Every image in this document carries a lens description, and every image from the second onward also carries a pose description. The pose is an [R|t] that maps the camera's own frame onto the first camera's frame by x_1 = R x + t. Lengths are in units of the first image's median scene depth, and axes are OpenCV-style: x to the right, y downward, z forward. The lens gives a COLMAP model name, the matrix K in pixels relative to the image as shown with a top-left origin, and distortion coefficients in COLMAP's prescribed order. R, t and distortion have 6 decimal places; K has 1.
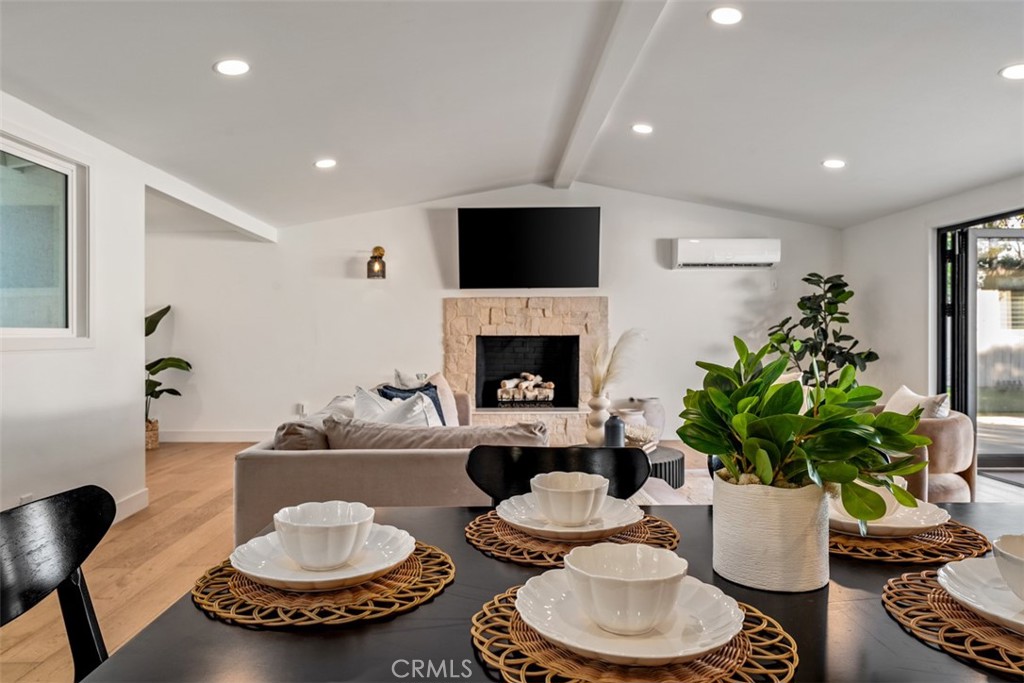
lens RADIAL K [[692.7, 0, 510.1], [0, 692.7, 339.6], [0, 0, 1]] dist [0.020011, 0.001928]
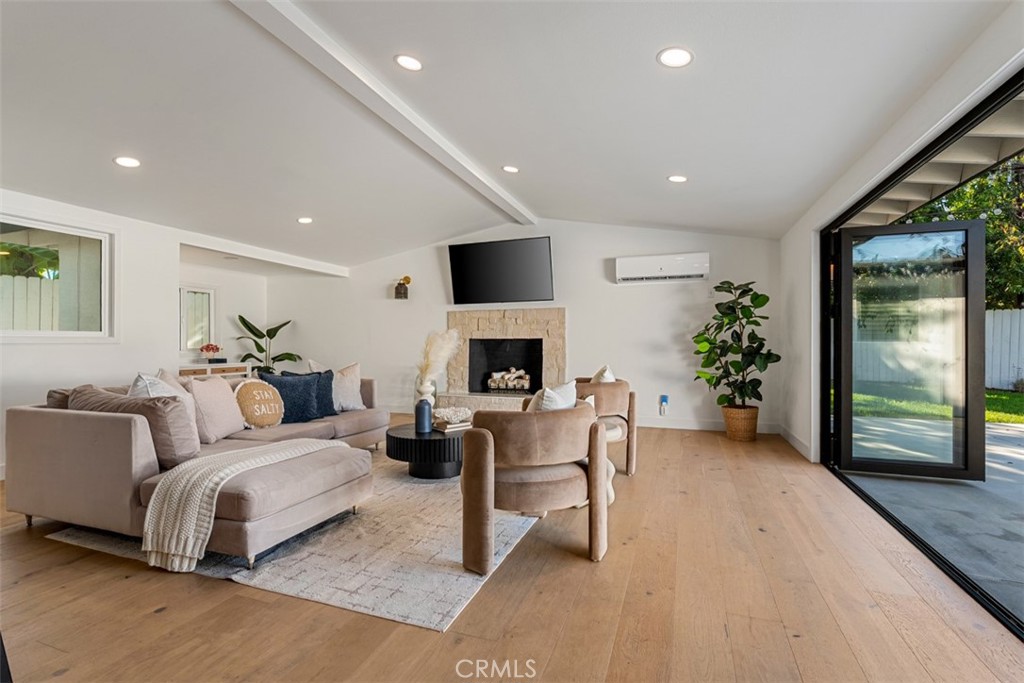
lens RADIAL K [[487.2, 0, 508.6], [0, 487.2, 347.0], [0, 0, 1]] dist [-0.011773, -0.000242]
pose [[0.933758, 0.003220, -0.357891, 0.363461], [-0.003018, 0.999995, 0.001123, 0.008790], [0.357893, 0.000031, 0.933763, 0.143136]]
